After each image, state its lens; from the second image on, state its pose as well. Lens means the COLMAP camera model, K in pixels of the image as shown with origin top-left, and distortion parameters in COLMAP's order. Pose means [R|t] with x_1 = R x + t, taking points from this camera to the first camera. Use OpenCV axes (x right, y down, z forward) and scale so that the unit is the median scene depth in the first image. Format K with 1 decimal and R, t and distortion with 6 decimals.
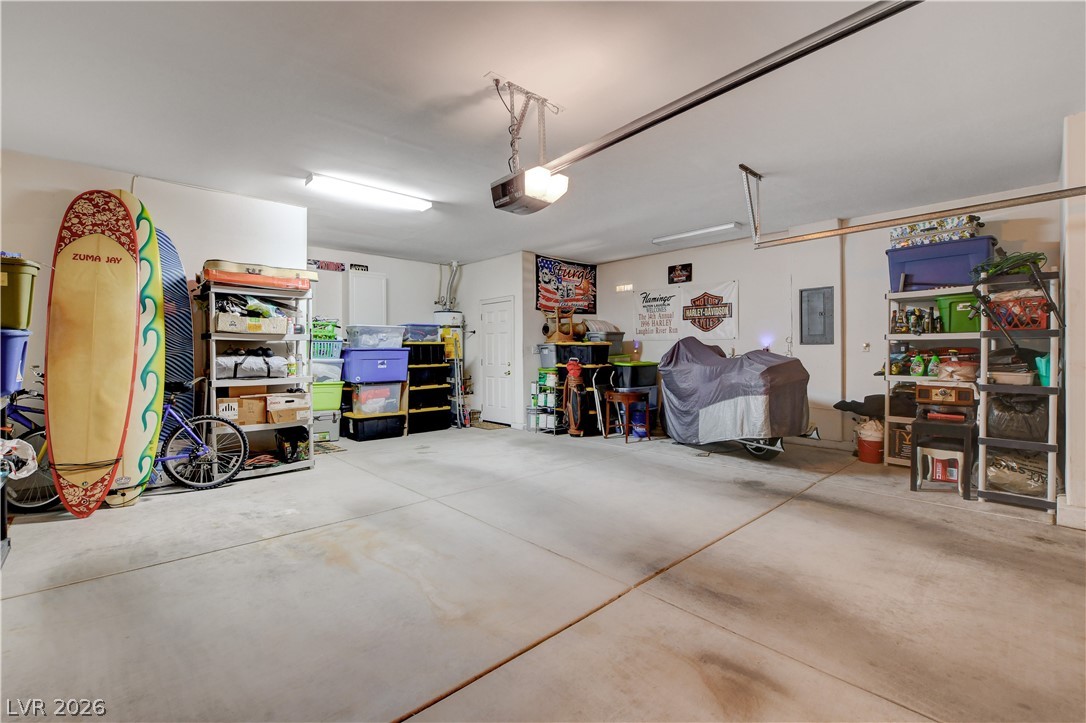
lens RADIAL K [[499.2, 0, 546.6], [0, 499.2, 356.0], [0, 0, 1]] dist [-0.000360, 0.000001]
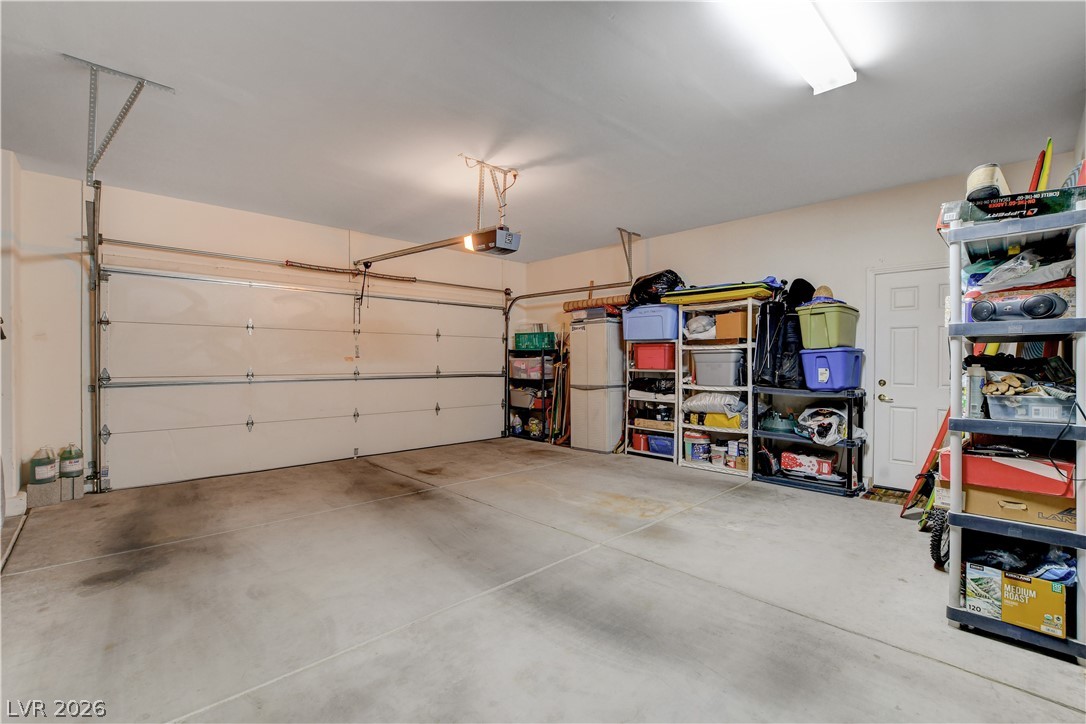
lens RADIAL K [[472.2, 0, 539.1], [0, 472.2, 361.5], [0, 0, 1]] dist [0.000329, 0.000203]
pose [[-0.999997, -0.000256, 0.002267, -0.158900], [-0.000241, 0.999976, 0.006877, -0.018556], [-0.002268, 0.006877, -0.999974, 2.173661]]
